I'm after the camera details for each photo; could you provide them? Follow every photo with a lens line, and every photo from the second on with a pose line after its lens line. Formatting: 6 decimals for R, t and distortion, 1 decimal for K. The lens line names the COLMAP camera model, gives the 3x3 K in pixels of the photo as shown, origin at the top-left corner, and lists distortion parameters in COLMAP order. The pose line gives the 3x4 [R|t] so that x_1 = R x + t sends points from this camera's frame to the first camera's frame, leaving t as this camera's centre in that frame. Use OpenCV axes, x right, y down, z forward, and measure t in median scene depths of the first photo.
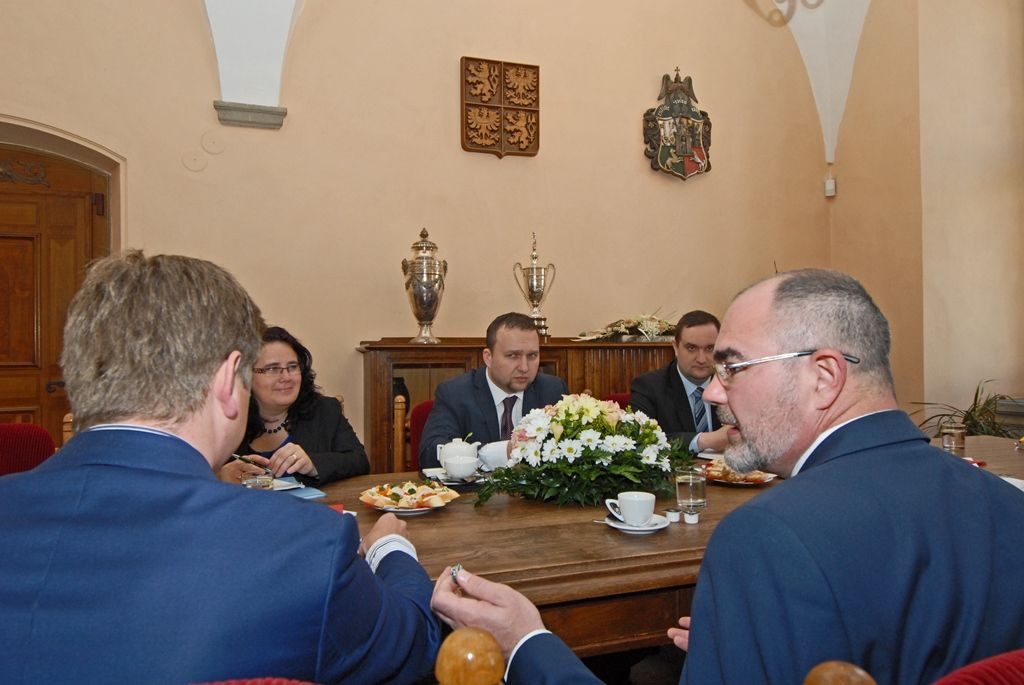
lens RADIAL K [[647.7, 0, 512.1], [0, 647.7, 342.1], [0, 0, 1]] dist [-0.003750, -0.000250]
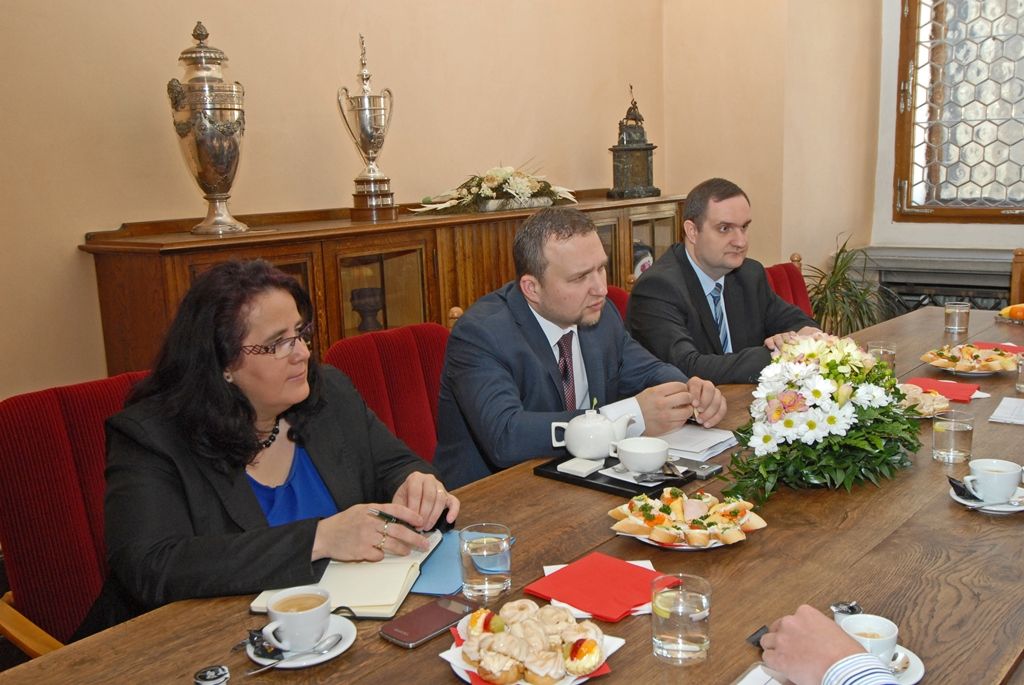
lens RADIAL K [[961.5, 0, 512.8], [0, 961.5, 345.5], [0, 0, 1]] dist [0.042573, 0.000000]
pose [[0.842681, -0.124921, 0.523721, -0.361733], [0.019158, 0.979052, 0.202705, -0.066683], [-0.538072, -0.160782, 0.827422, 0.128182]]
